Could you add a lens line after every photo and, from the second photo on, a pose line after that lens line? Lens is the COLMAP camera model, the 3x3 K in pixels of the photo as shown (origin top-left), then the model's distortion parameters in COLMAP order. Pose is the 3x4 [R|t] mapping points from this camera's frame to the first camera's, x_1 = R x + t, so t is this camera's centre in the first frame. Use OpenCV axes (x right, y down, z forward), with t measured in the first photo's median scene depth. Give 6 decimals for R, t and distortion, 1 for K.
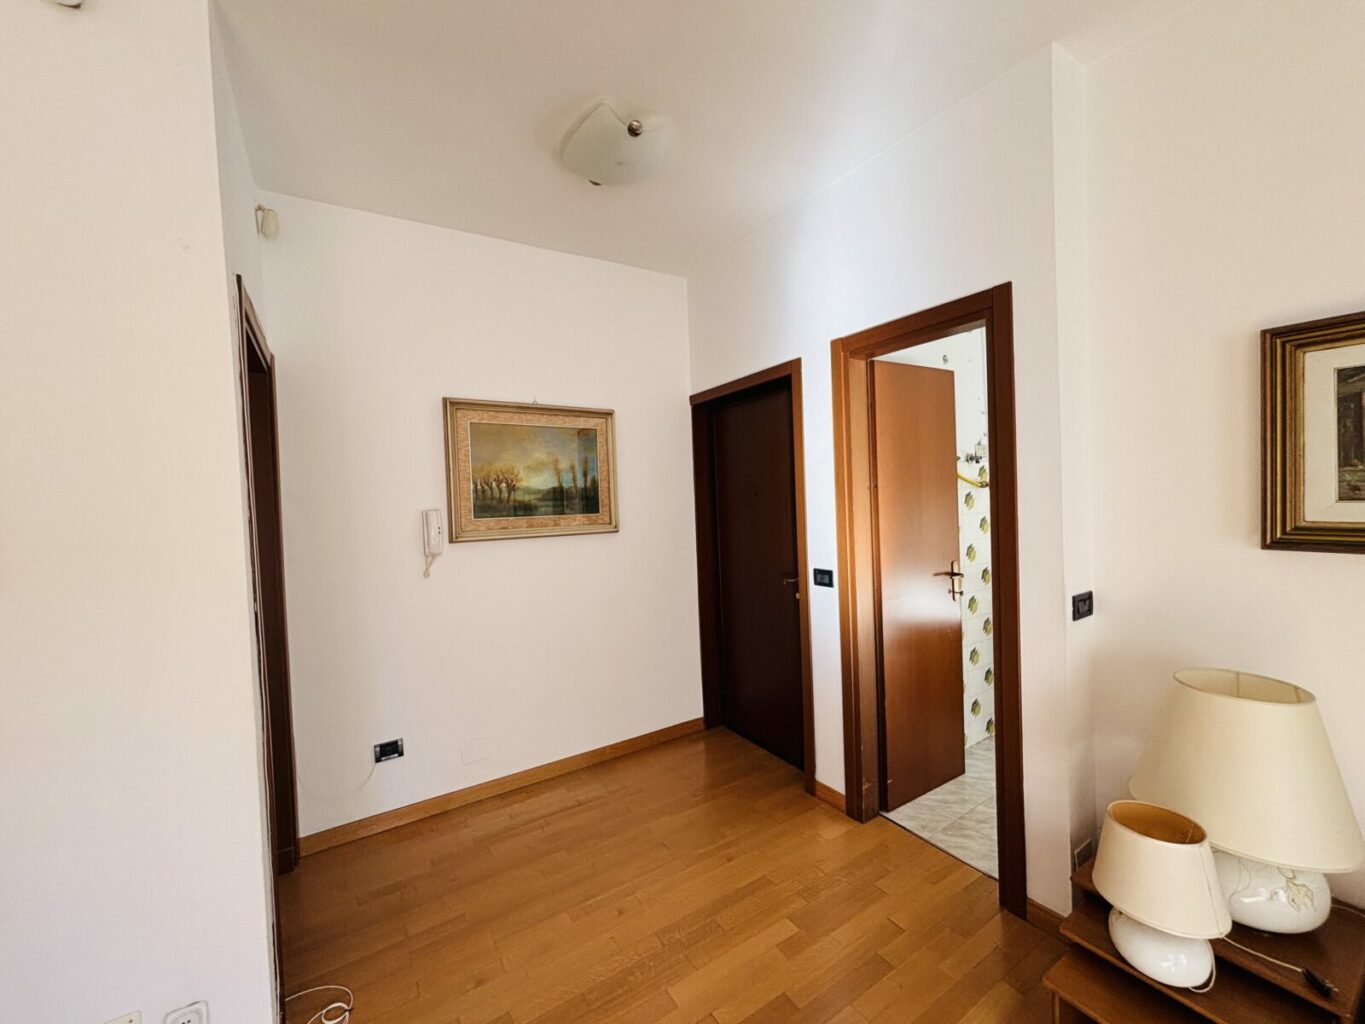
lens RADIAL K [[548.0, 0, 685.5], [0, 548.0, 508.7], [0, 0, 1]] dist [0.001707, -0.000593]
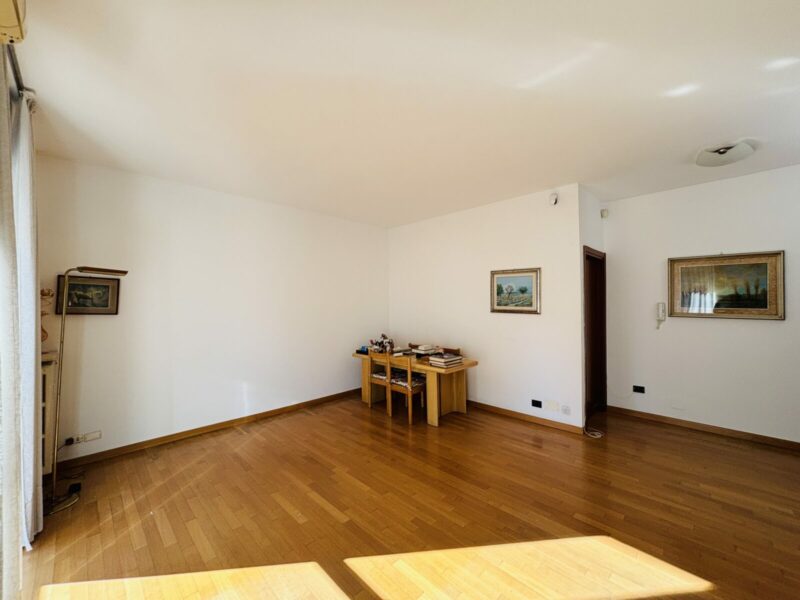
lens RADIAL K [[321.2, 0, 399.3], [0, 321.2, 297.9], [0, 0, 1]] dist [0.001707, -0.000593]
pose [[0.210151, 0.029841, -0.977213, 0.723835], [-0.022558, 0.999416, 0.025668, -0.030677], [0.977409, 0.016650, 0.210702, -0.497594]]
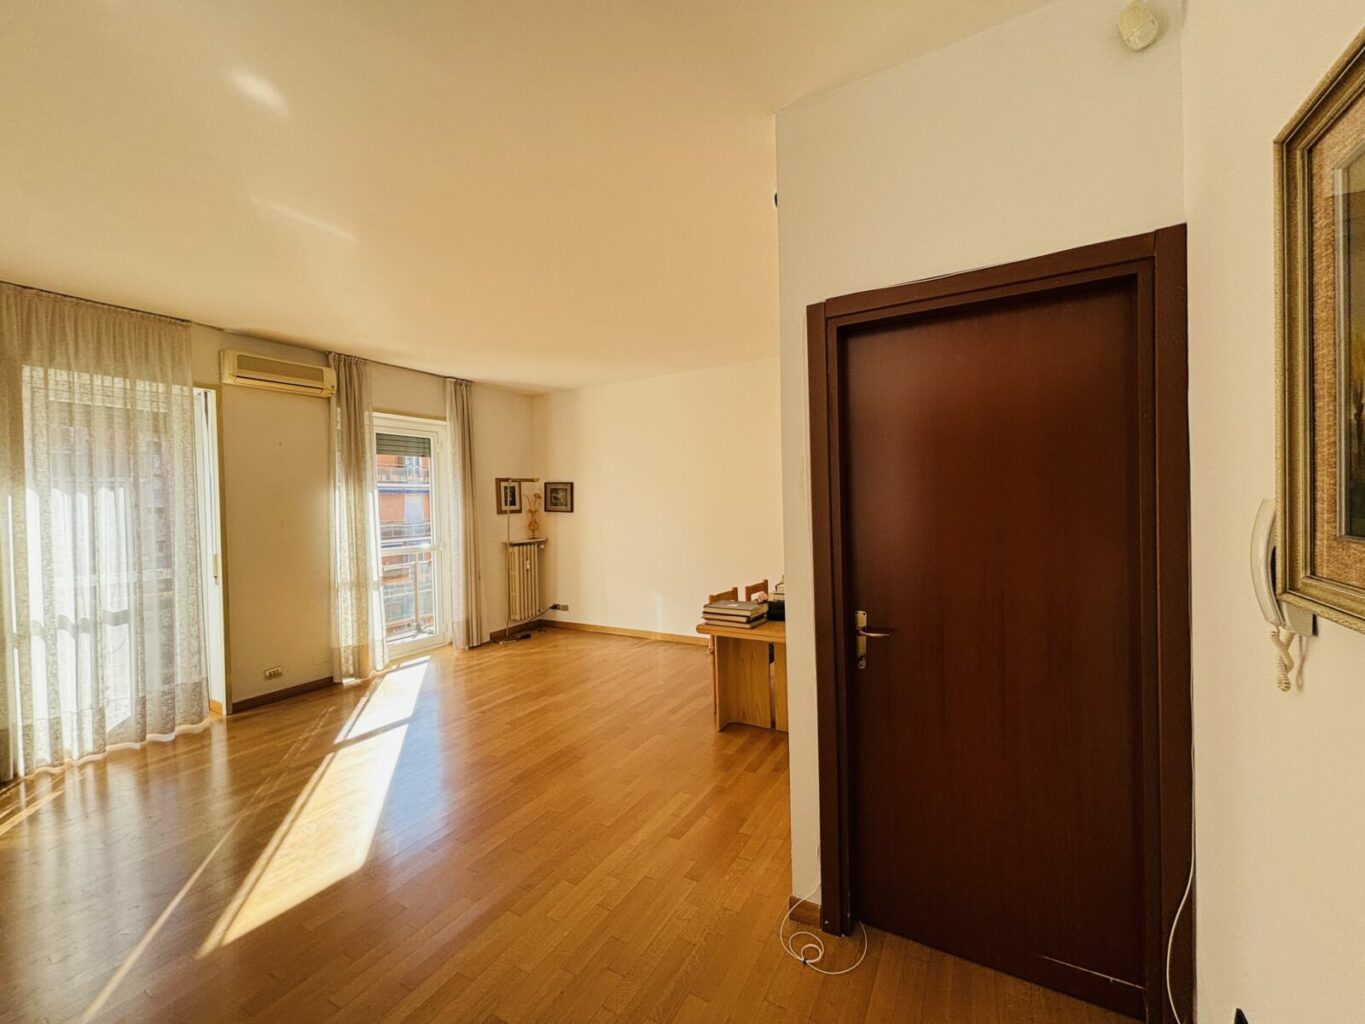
lens RADIAL K [[548.0, 0, 681.1], [0, 548.0, 510.3], [0, 0, 1]] dist [0.001707, -0.000593]
pose [[-0.888999, 0.070802, -0.452403, 0.018293], [0.053502, 0.997268, 0.050938, -0.022098], [0.454773, 0.021079, -0.890358, 1.089109]]
